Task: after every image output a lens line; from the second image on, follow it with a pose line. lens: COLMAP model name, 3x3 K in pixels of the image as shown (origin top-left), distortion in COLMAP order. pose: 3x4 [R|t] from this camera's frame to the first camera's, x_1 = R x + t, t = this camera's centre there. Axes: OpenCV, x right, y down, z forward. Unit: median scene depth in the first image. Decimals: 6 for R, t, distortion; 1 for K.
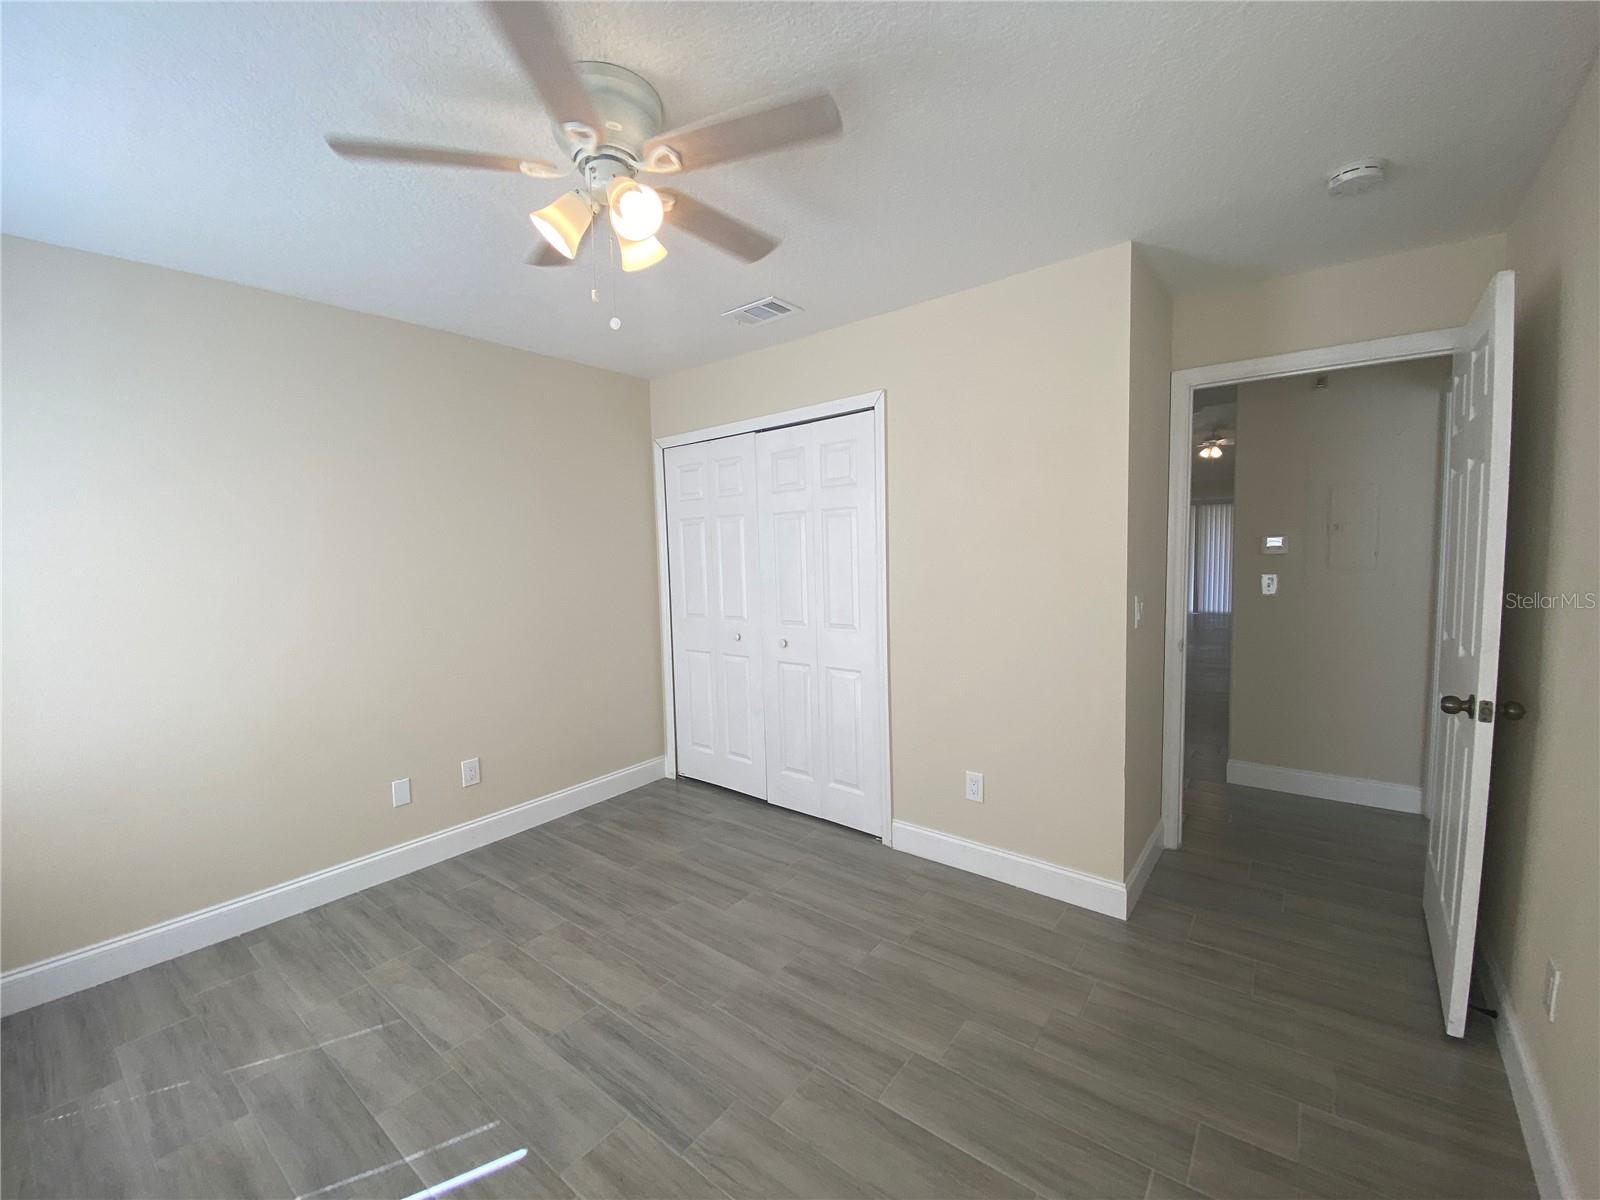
lens RADIAL K [[641.5, 0, 796.4], [0, 641.5, 594.1], [0, 0, 1]] dist [0.019858, -0.020022]
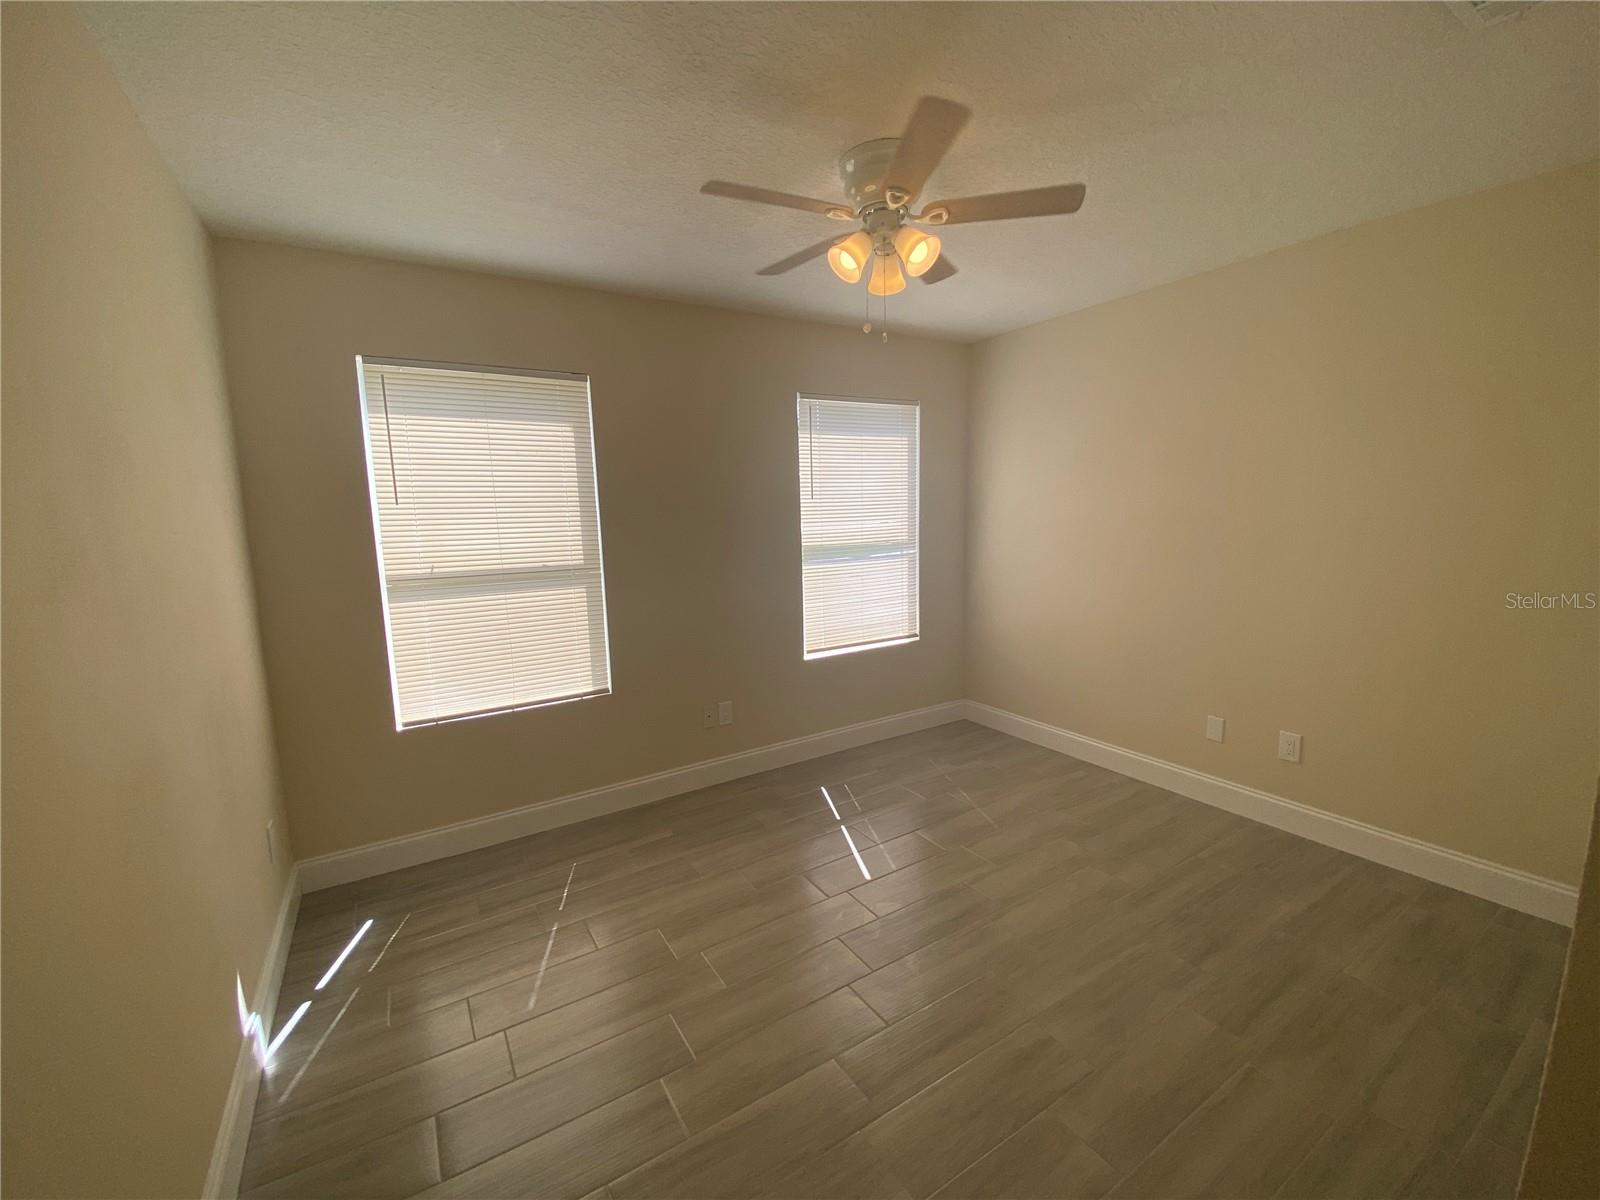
lens RADIAL K [[641.5, 0, 796.4], [0, 641.5, 594.1], [0, 0, 1]] dist [0.019858, -0.020022]
pose [[-0.303744, 0.165843, -0.938209, 0.652167], [-0.045660, 0.981069, 0.188201, -0.085728], [0.951659, 0.100004, -0.290422, 0.773400]]
